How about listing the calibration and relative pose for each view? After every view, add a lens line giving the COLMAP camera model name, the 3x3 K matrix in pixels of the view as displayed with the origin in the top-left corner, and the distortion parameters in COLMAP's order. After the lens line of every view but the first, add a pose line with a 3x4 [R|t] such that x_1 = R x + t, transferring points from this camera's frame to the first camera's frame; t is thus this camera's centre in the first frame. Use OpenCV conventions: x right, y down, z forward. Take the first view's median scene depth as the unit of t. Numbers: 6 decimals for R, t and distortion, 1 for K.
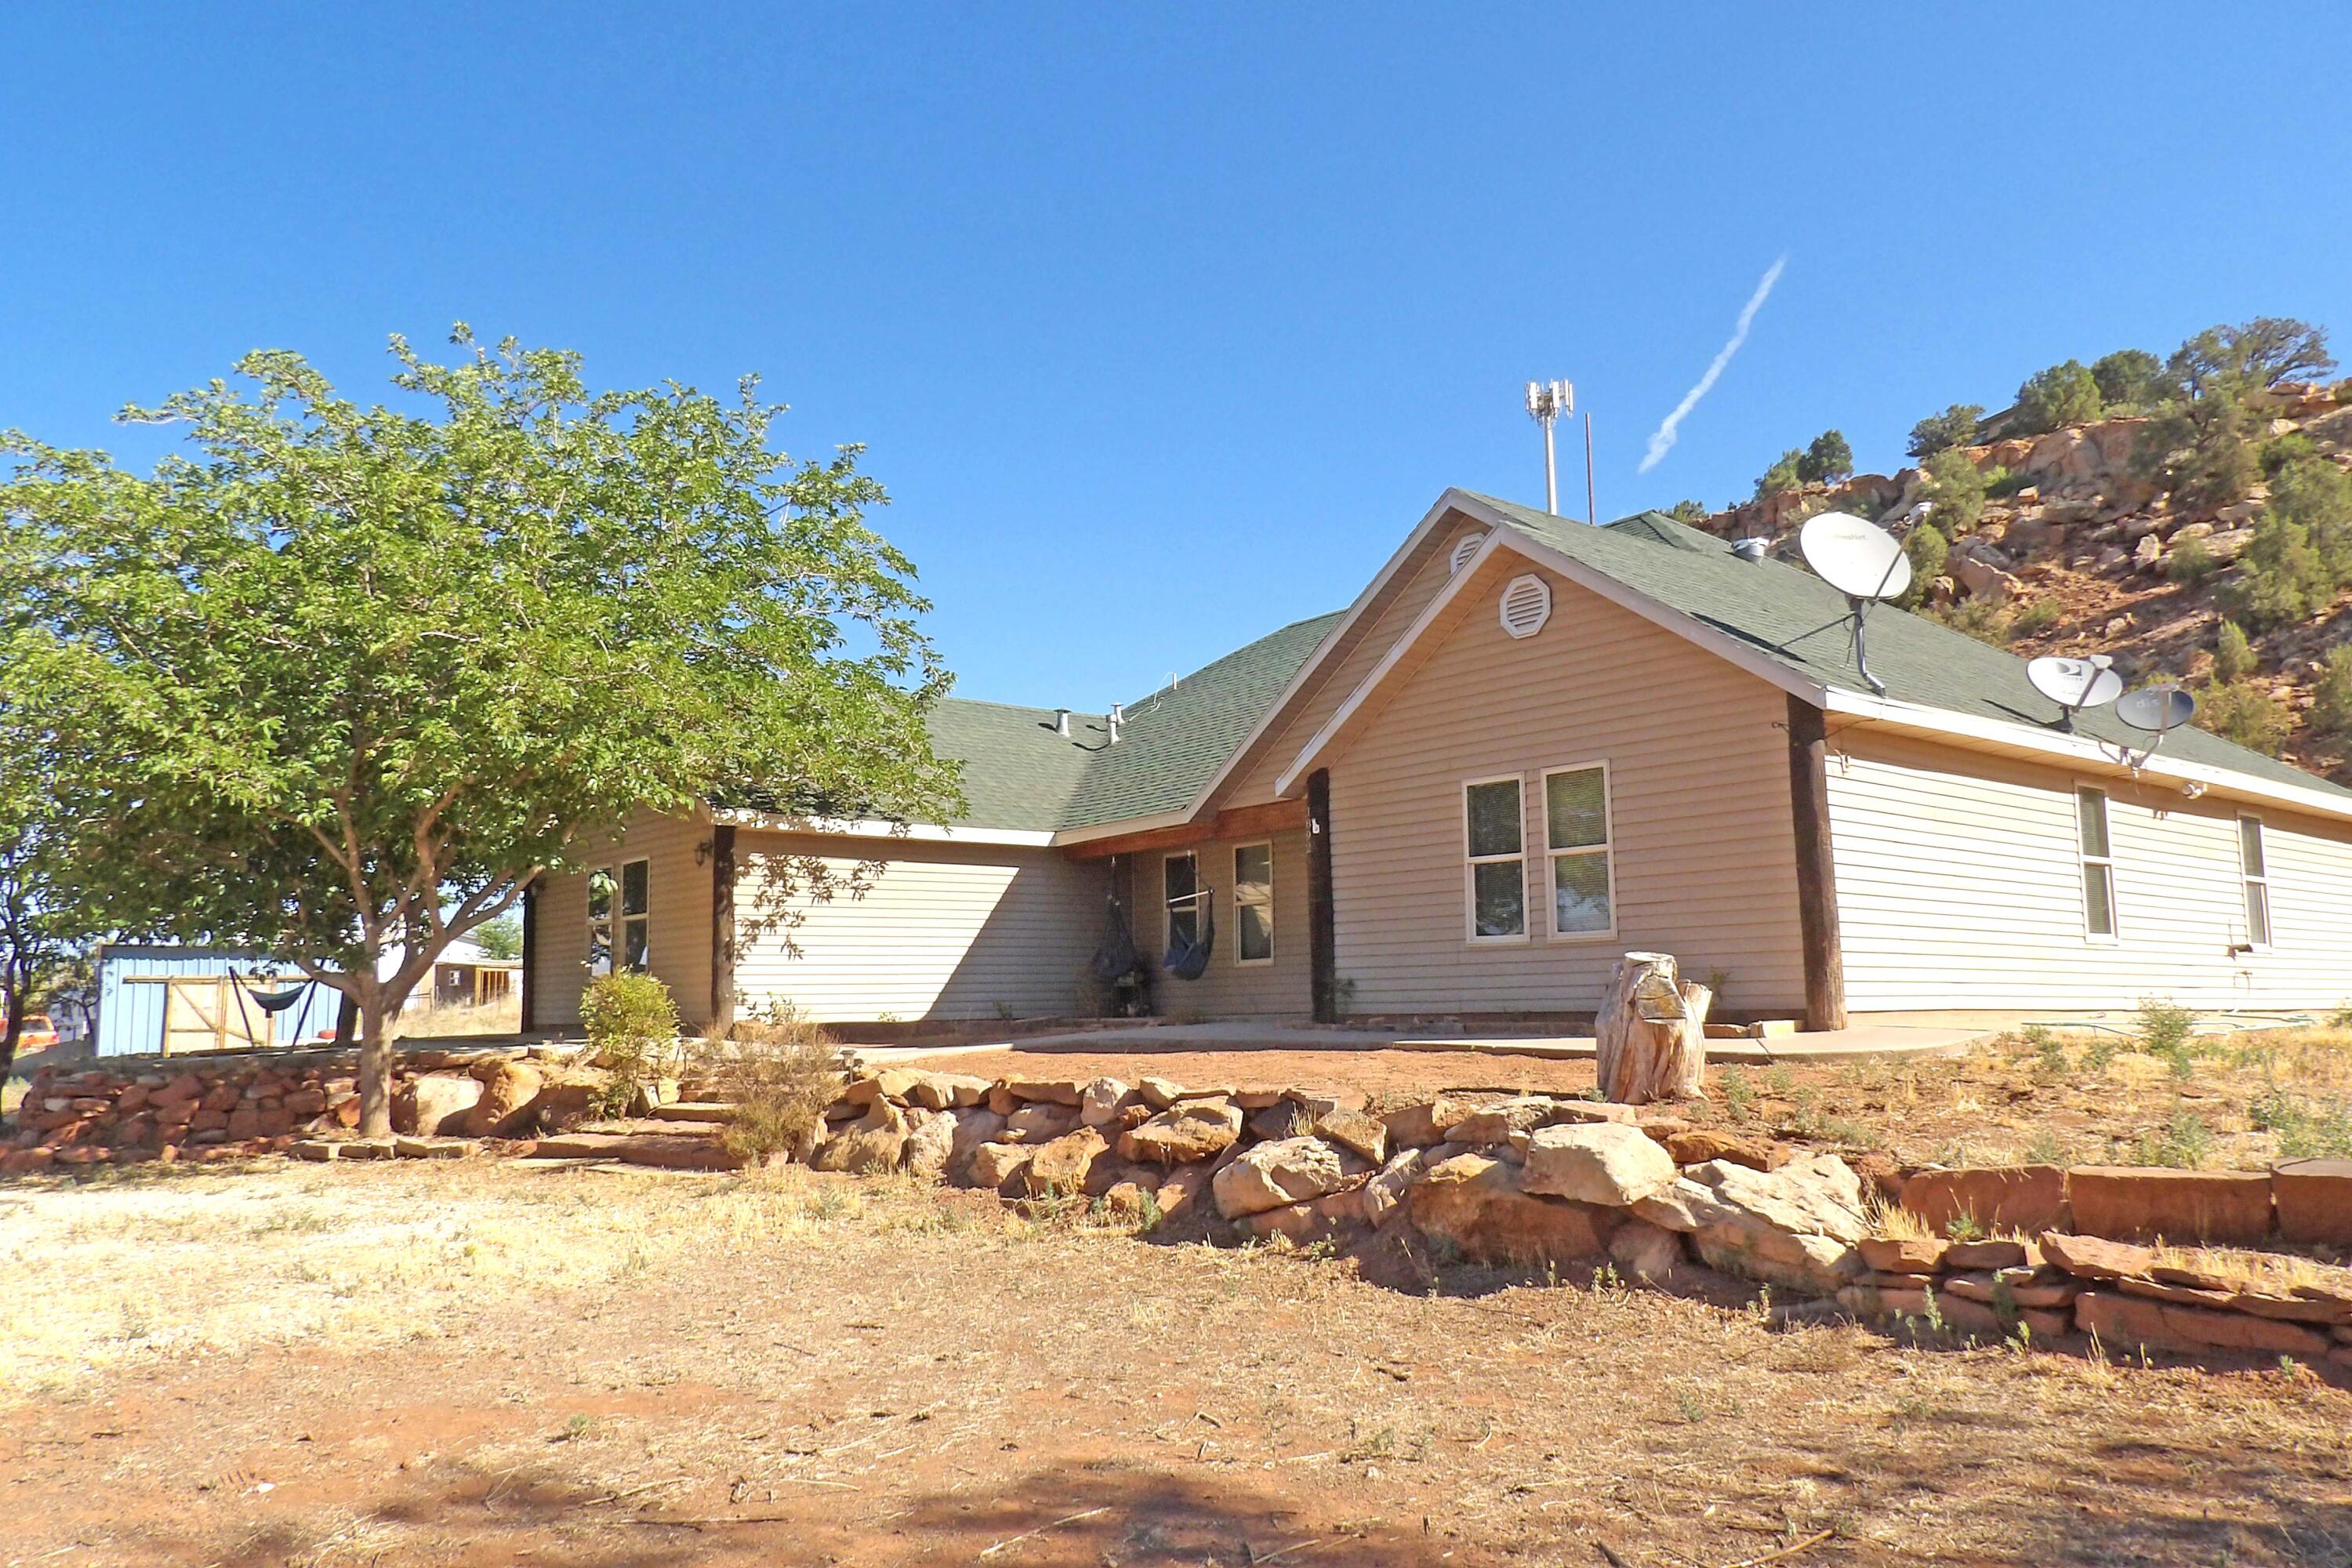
lens RADIAL K [[1733.1, 0, 1165.9], [0, 1733.1, 816.7], [0, 0, 1]] dist [-0.035555, 0.075023]
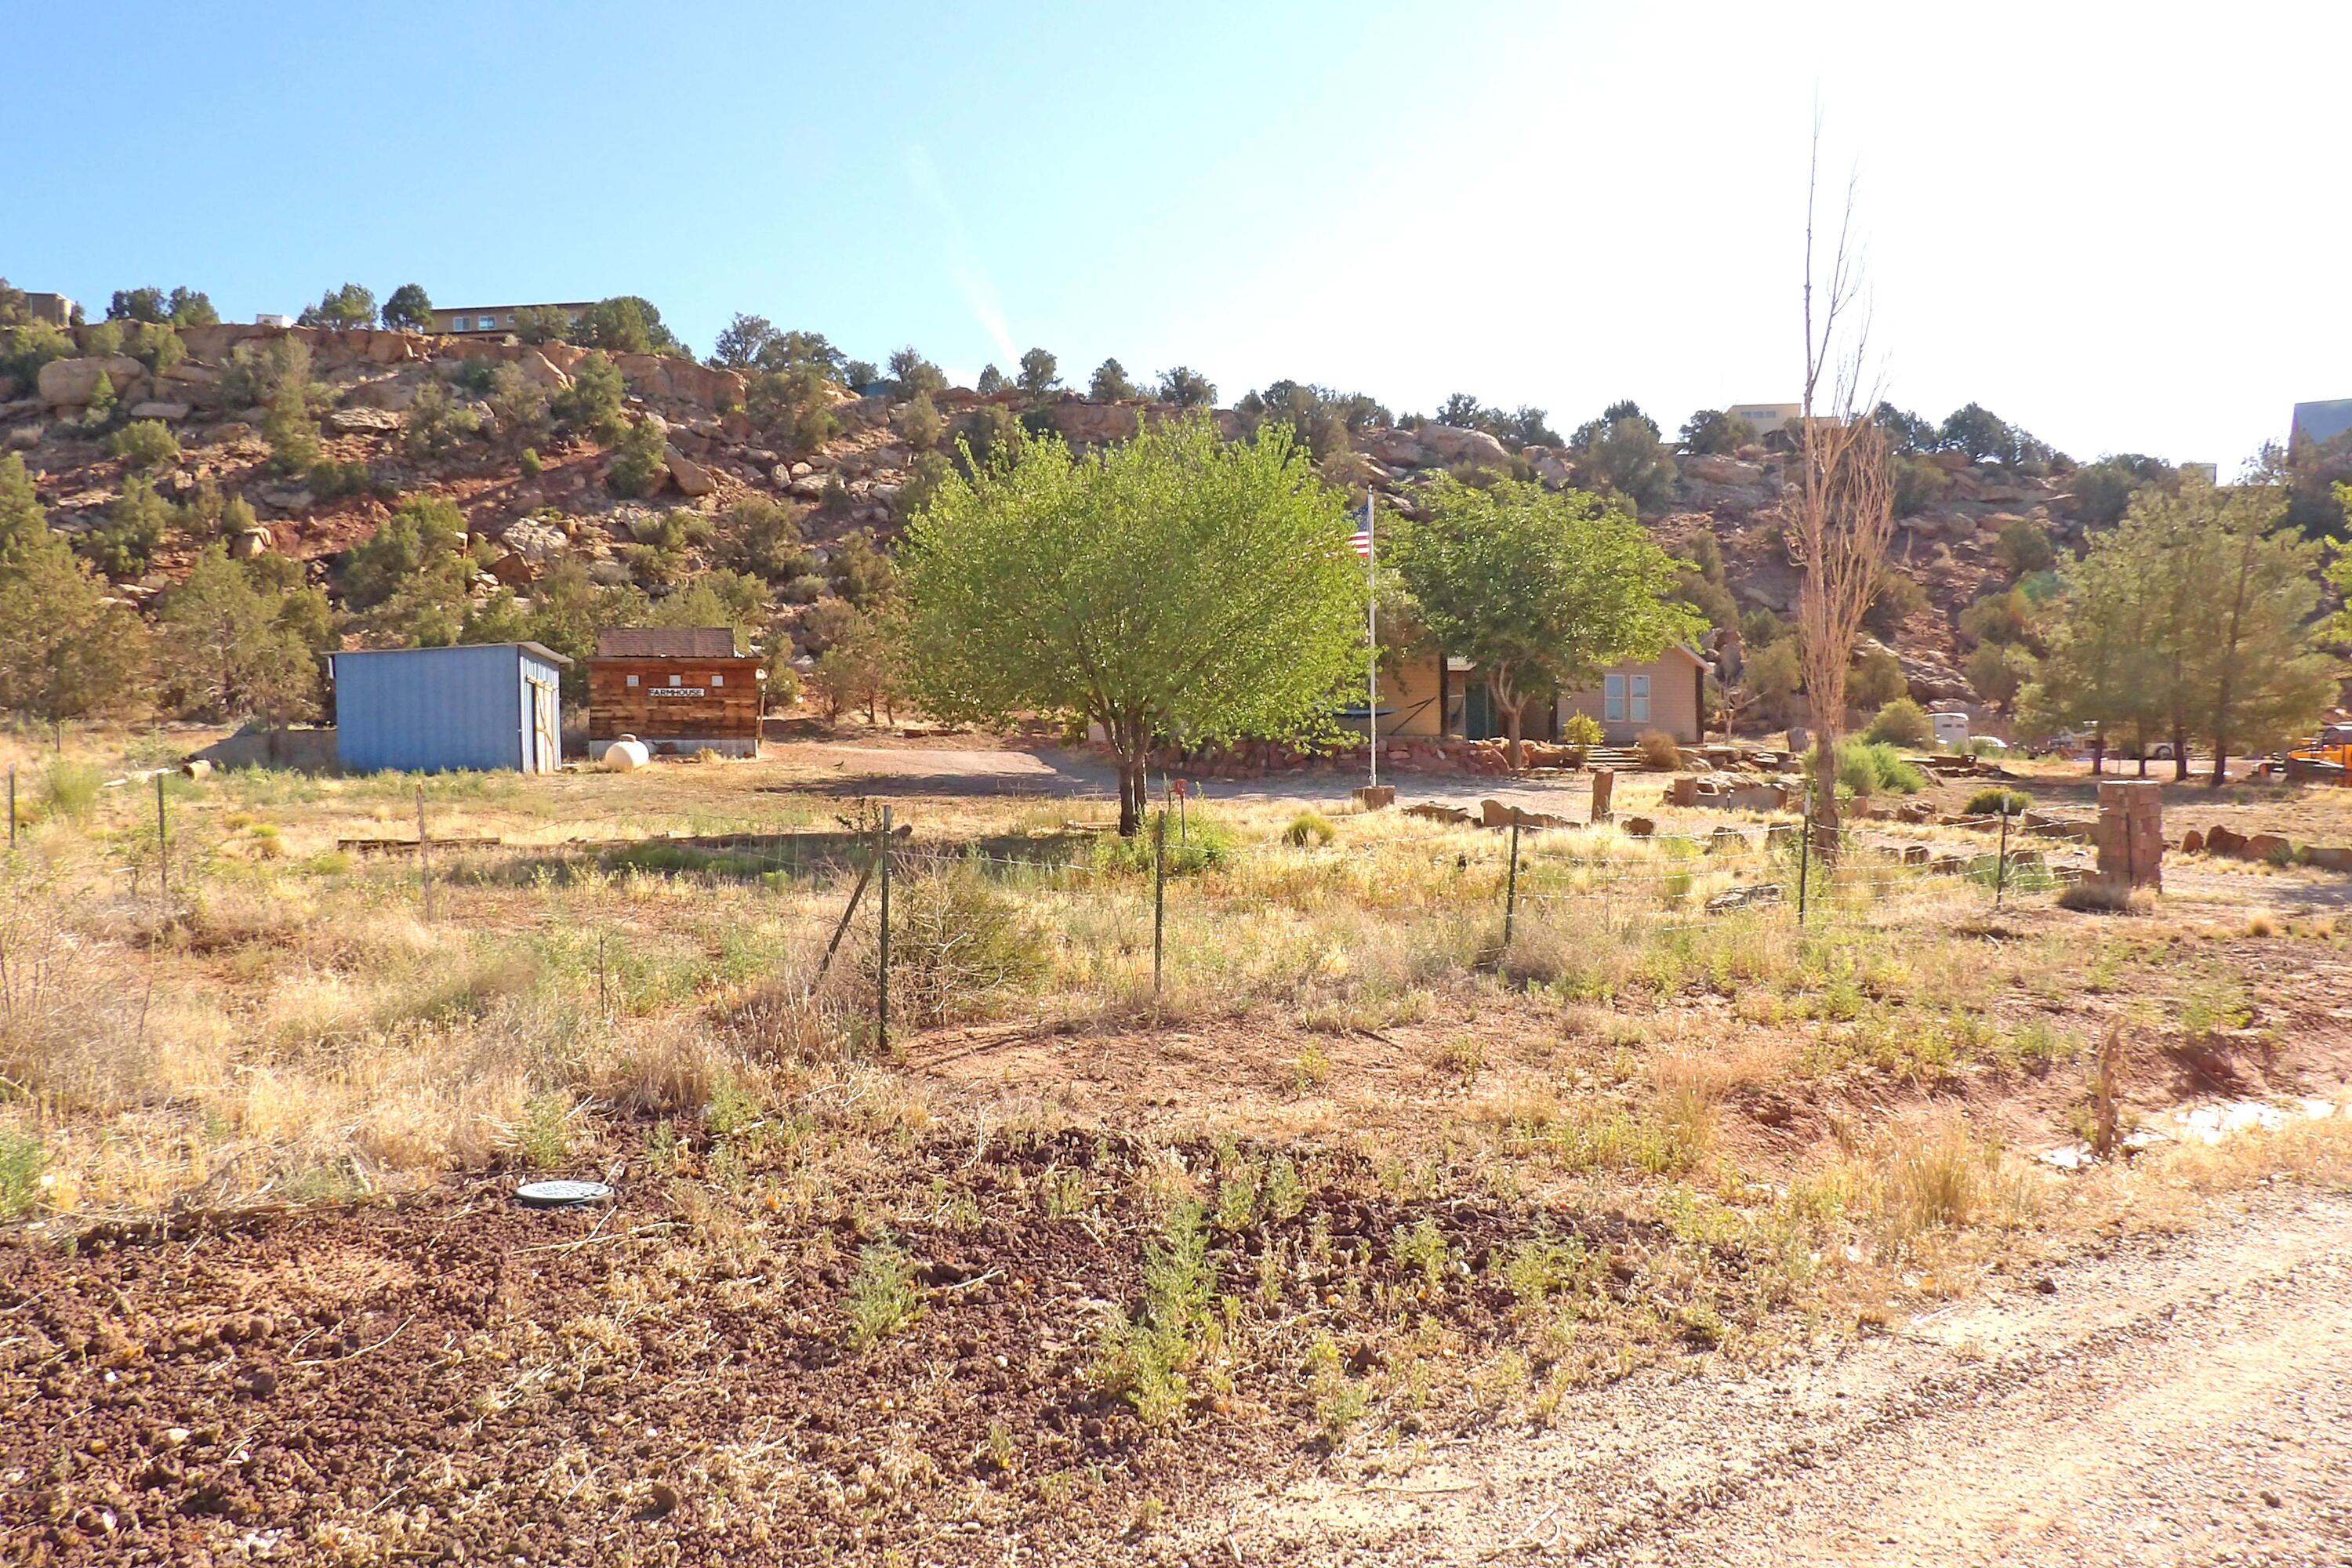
lens RADIAL K [[1733.1, 0, 1169.6], [0, 1733.1, 784.6], [0, 0, 1]] dist [-0.035555, 0.075023]
pose [[0.403505, 0.022347, 0.914705, -2.371875], [-0.102015, 0.994567, 0.020704, 0.160110], [-0.909273, -0.101668, 0.403593, 0.291137]]
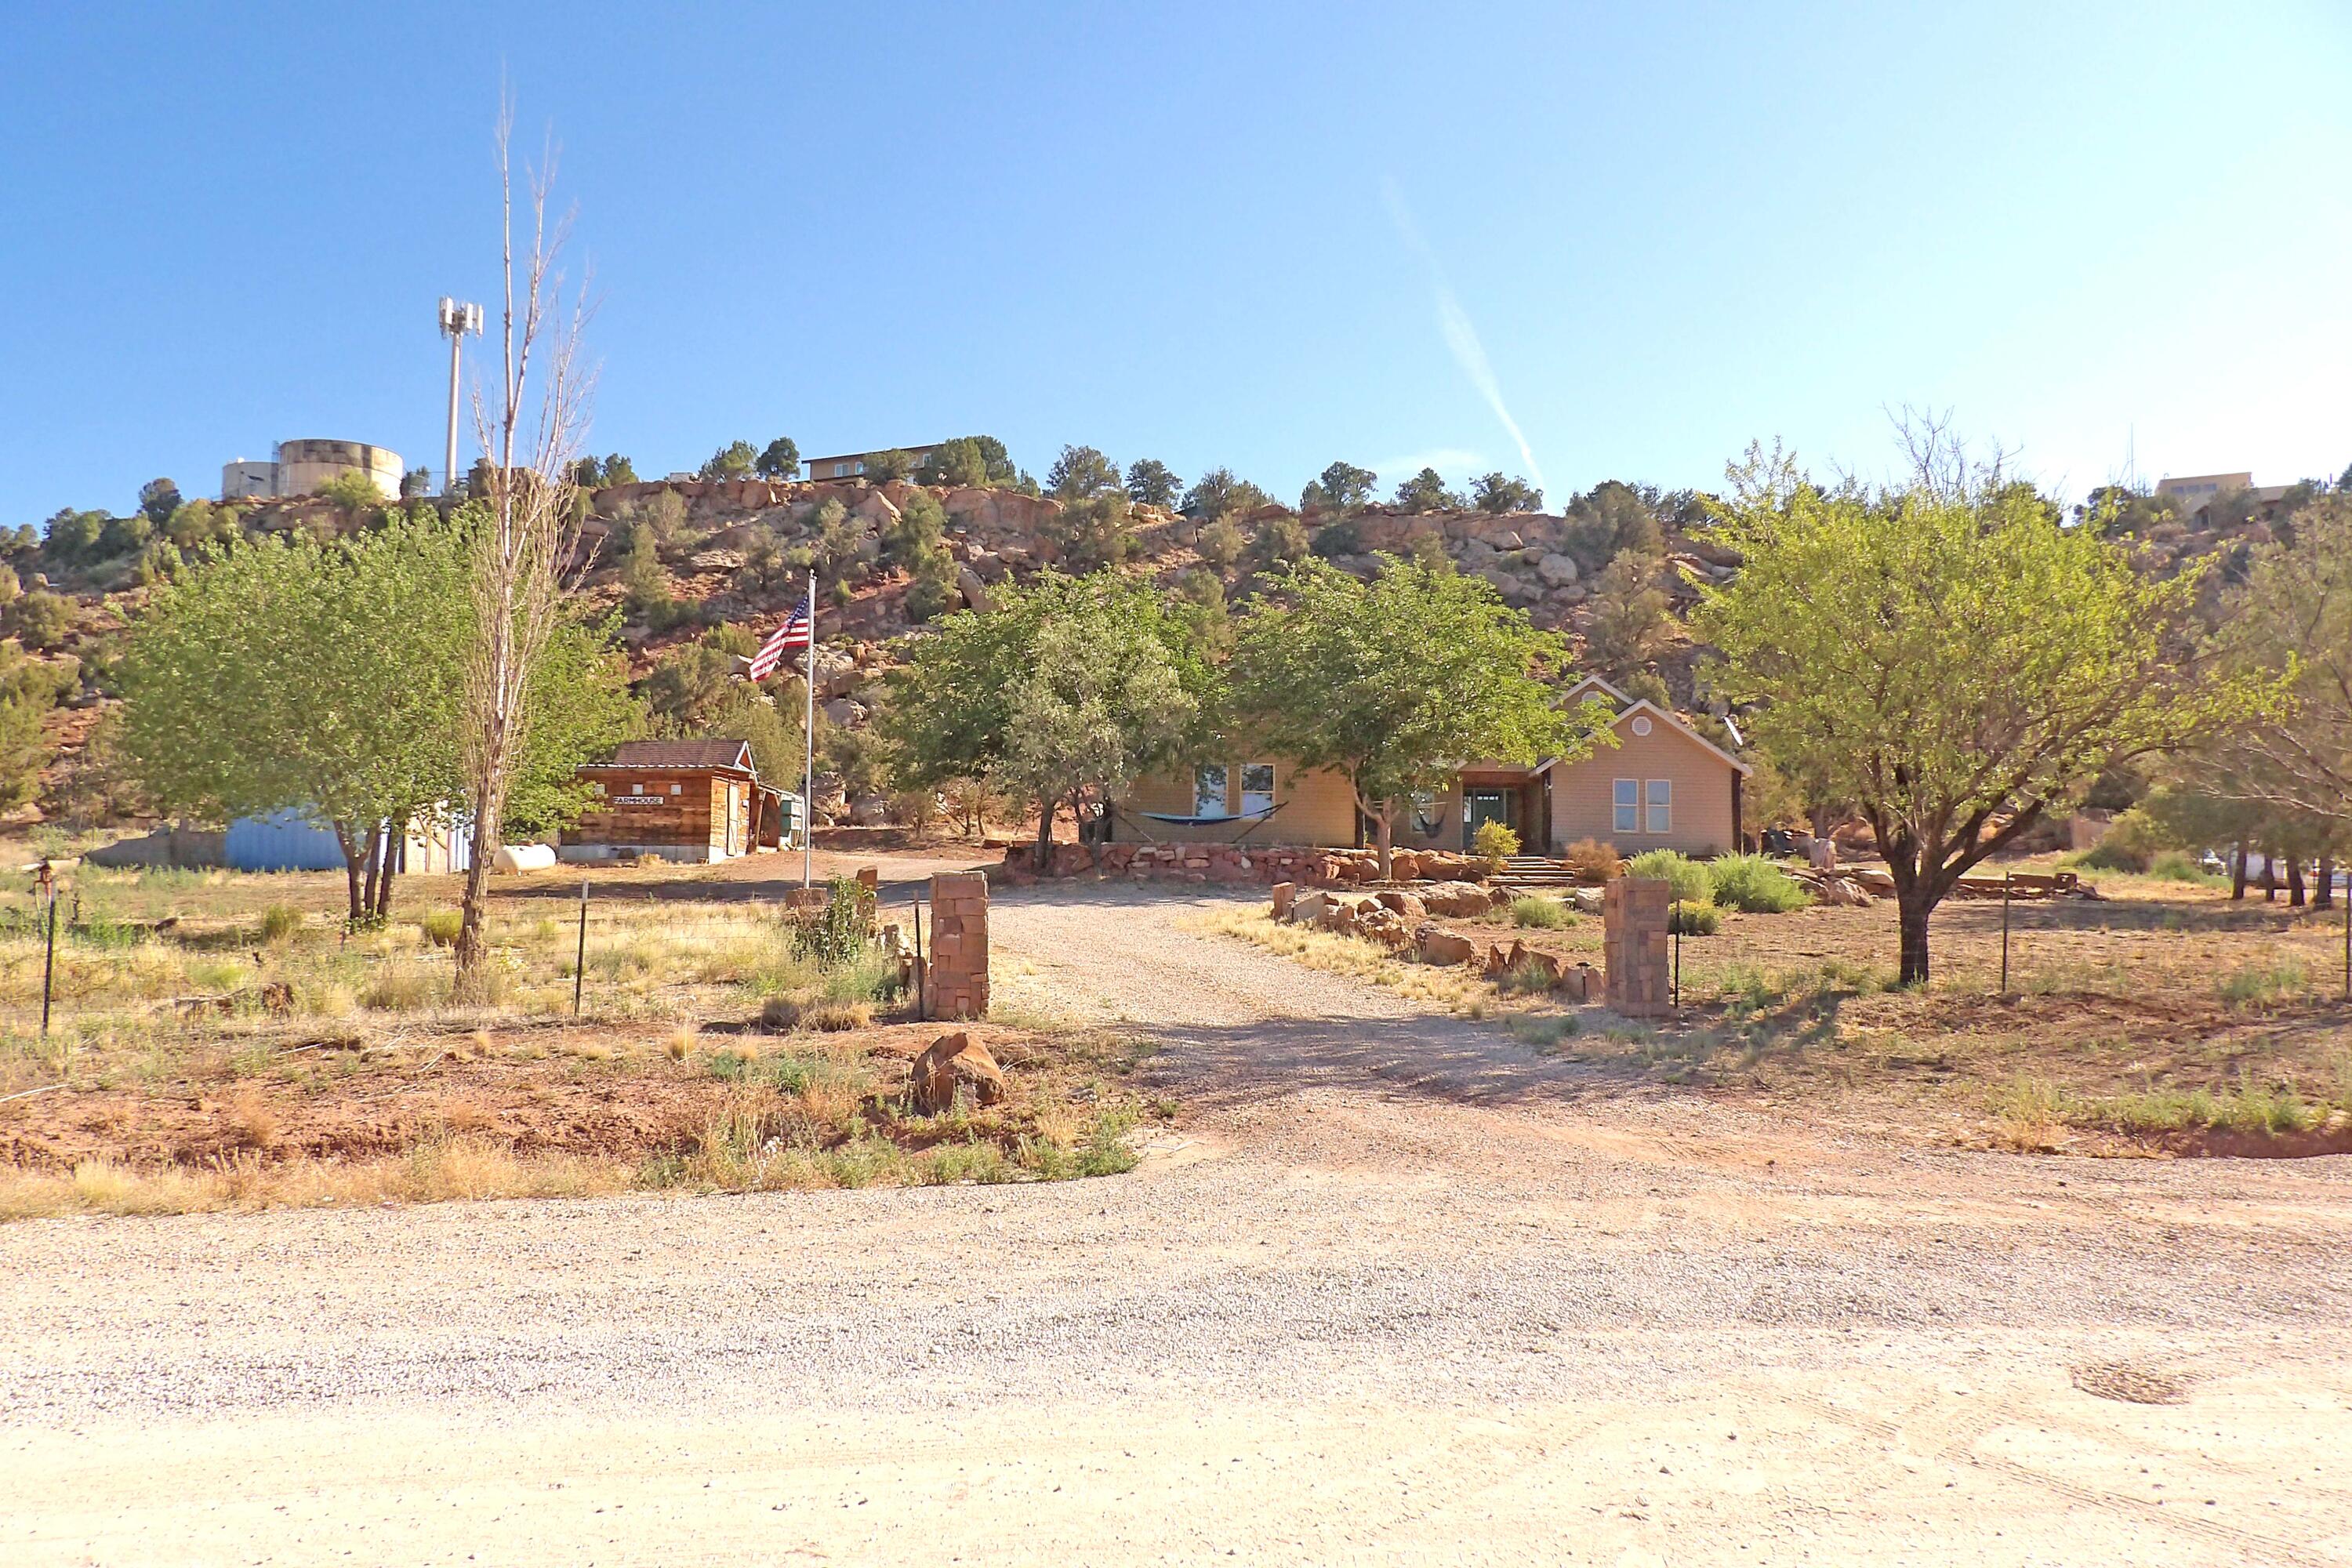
lens RADIAL K [[1733.1, 0, 1159.6], [0, 1733.1, 774.4], [0, 0, 1]] dist [-0.035555, 0.075023]
pose [[0.658222, 0.087598, 0.747710, -1.890258], [-0.108747, 0.993854, -0.020703, 0.089666], [-0.744928, -0.067684, 0.663702, -0.298375]]
